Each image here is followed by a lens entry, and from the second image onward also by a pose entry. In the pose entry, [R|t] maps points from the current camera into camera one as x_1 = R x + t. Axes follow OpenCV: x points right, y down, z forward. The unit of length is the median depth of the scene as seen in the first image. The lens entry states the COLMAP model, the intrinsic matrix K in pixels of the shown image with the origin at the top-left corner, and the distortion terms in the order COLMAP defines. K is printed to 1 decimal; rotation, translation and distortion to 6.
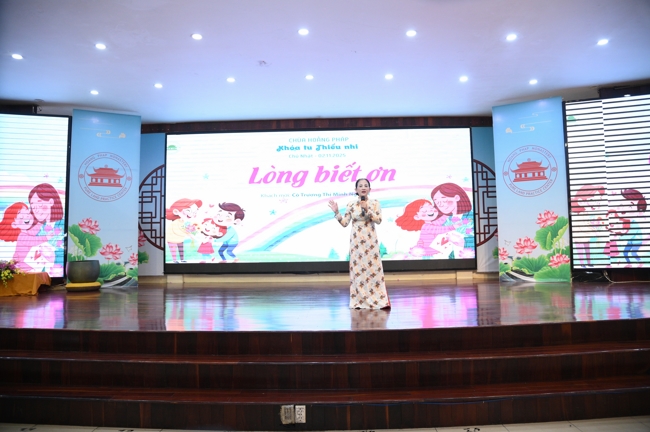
lens RADIAL K [[464.5, 0, 325.5], [0, 464.5, 219.9], [0, 0, 1]] dist [-0.060459, -0.003870]
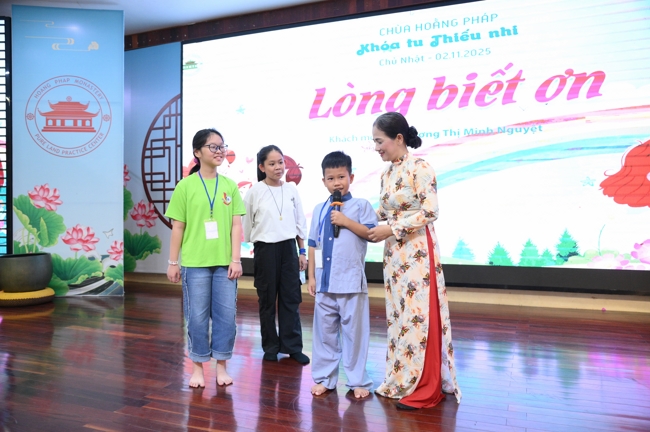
lens RADIAL K [[514.1, 0, 324.5], [0, 514.1, 218.2], [0, 0, 1]] dist [-0.028509, 0.029365]
pose [[0.937757, 0.016167, -0.346915, 0.070966], [0.011851, 0.996845, 0.078489, -0.007203], [0.347089, -0.077715, 0.934607, 0.430689]]
